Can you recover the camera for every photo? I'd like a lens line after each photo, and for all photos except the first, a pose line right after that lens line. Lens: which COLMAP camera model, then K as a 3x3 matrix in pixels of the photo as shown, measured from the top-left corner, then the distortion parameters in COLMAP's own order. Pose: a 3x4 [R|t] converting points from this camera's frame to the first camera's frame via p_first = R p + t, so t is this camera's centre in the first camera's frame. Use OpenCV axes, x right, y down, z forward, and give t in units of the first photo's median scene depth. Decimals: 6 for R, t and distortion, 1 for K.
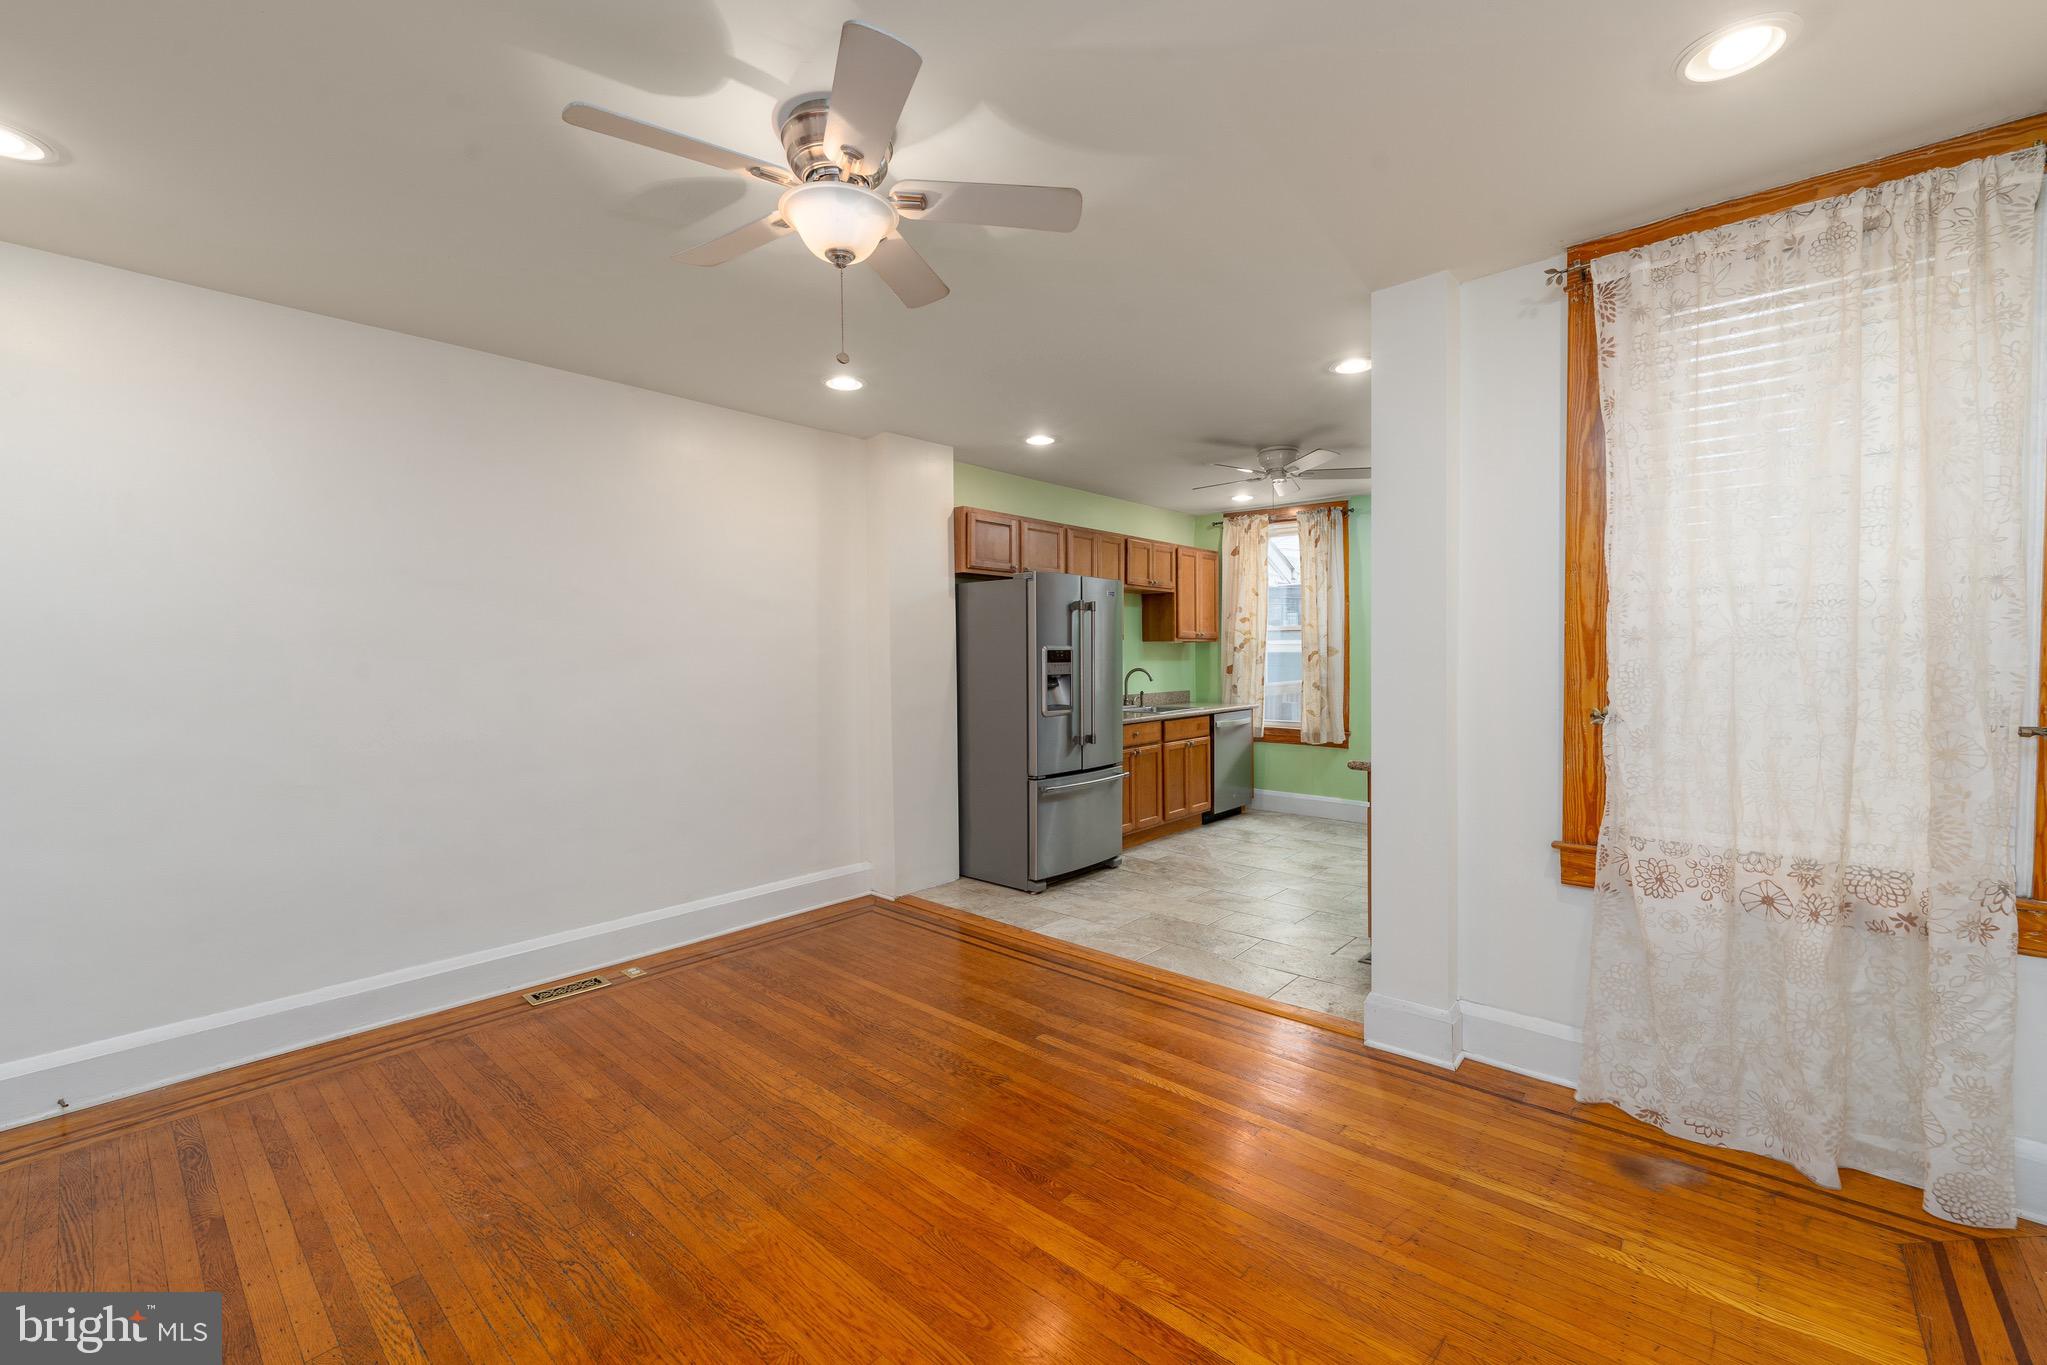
lens RADIAL K [[839.9, 0, 1017.9], [0, 839.9, 677.9], [0, 0, 1]] dist [0.000319, -0.000037]
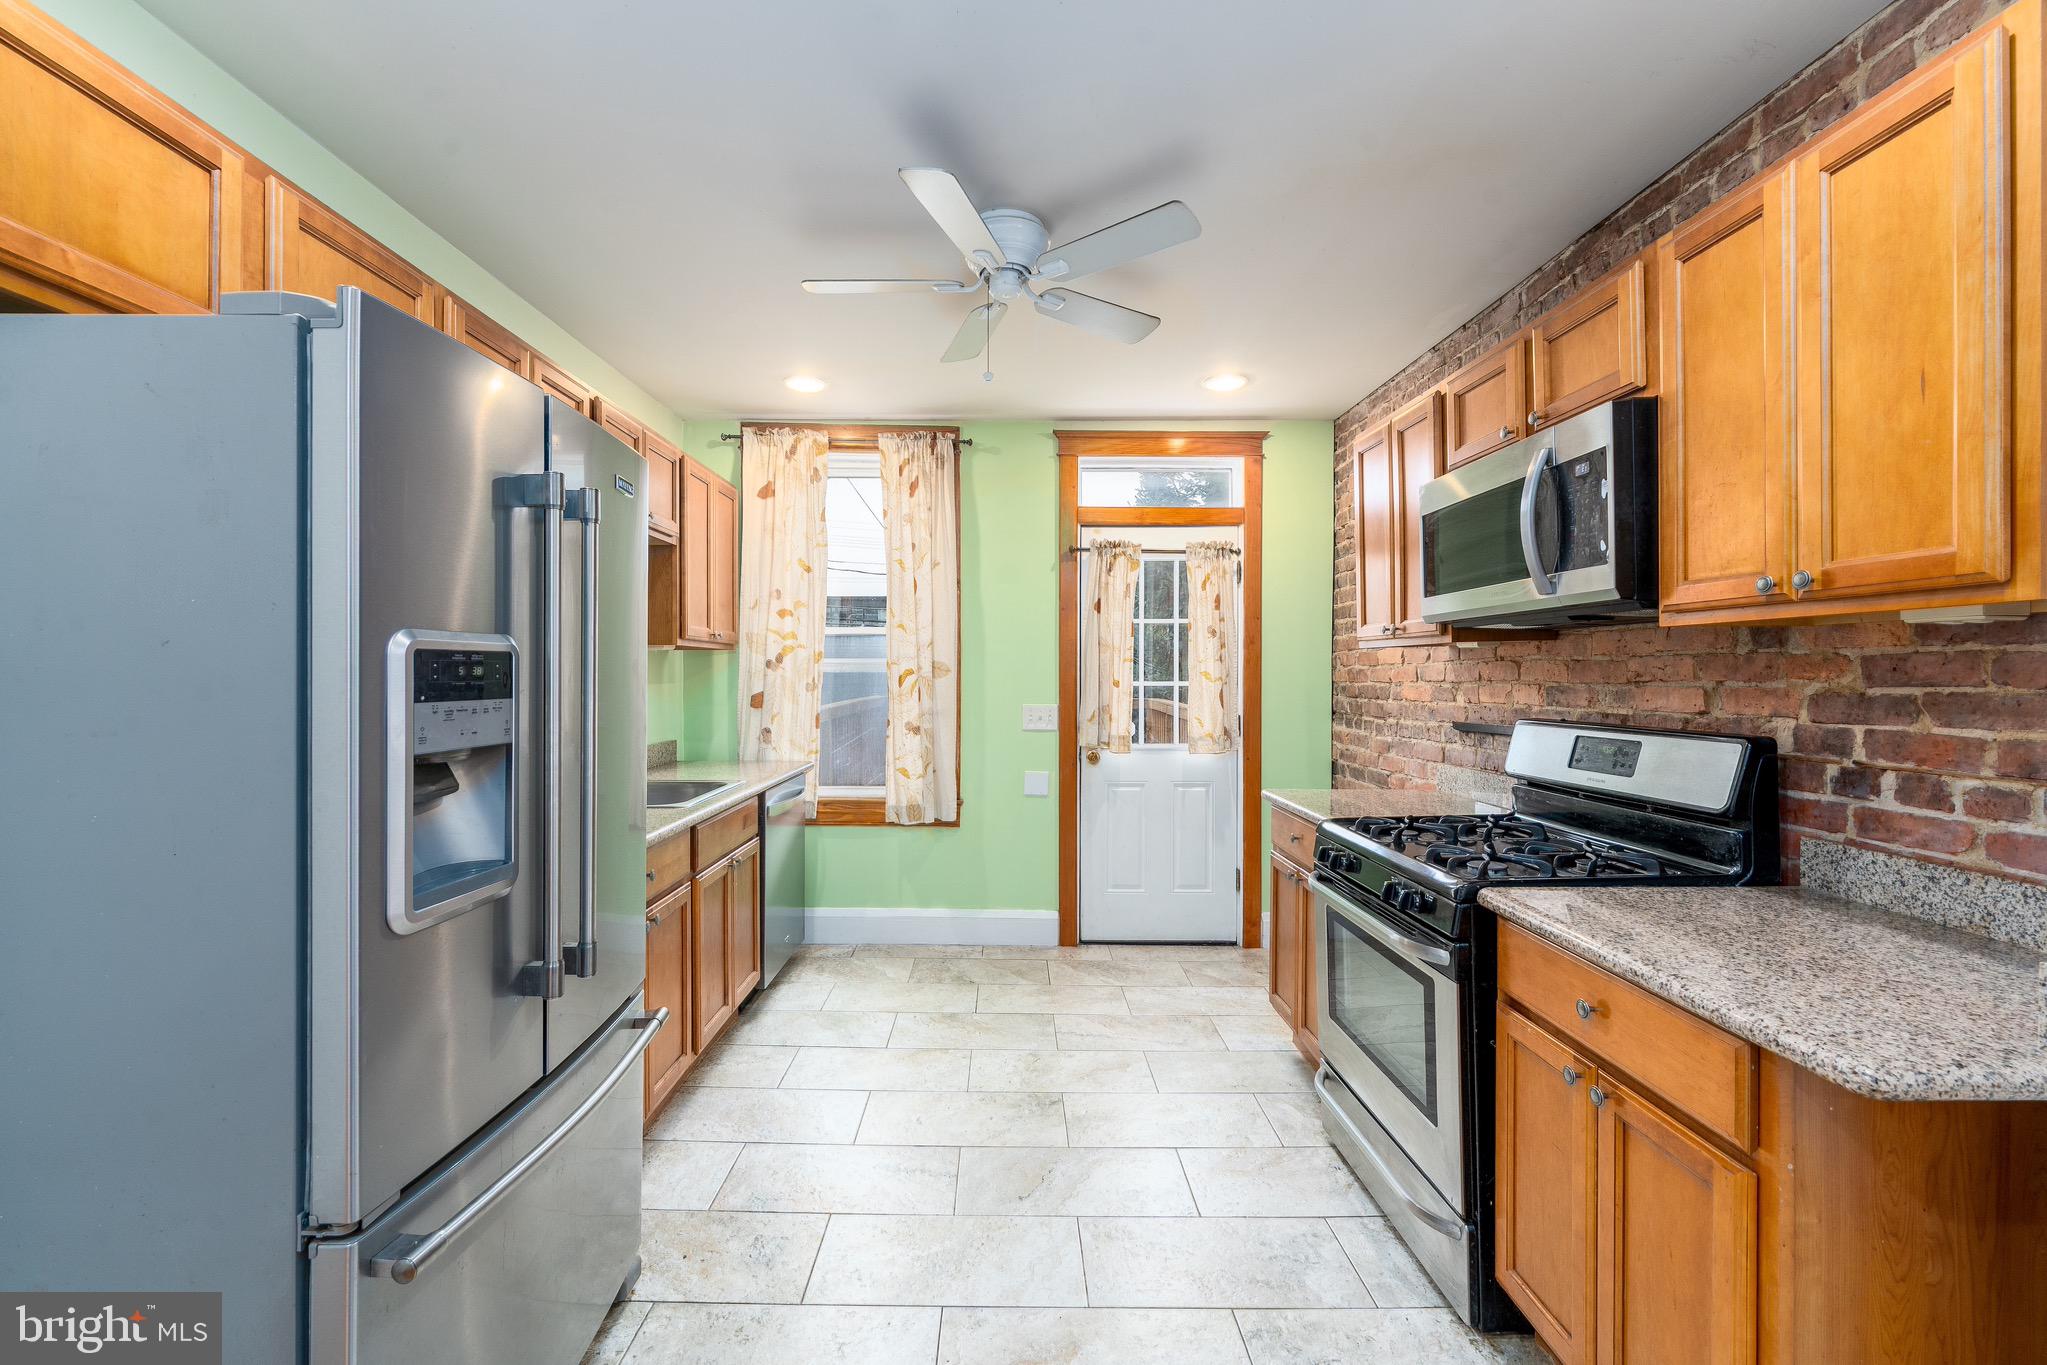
lens RADIAL K [[839.5, 0, 988.3], [0, 839.5, 679.0], [0, 0, 1]] dist [0.000237, -0.000023]
pose [[0.754183, 0.002173, 0.656661, 0.002834], [0.013184, 0.999743, -0.018451, -0.018363], [-0.656532, 0.022572, 0.753961, 0.718484]]
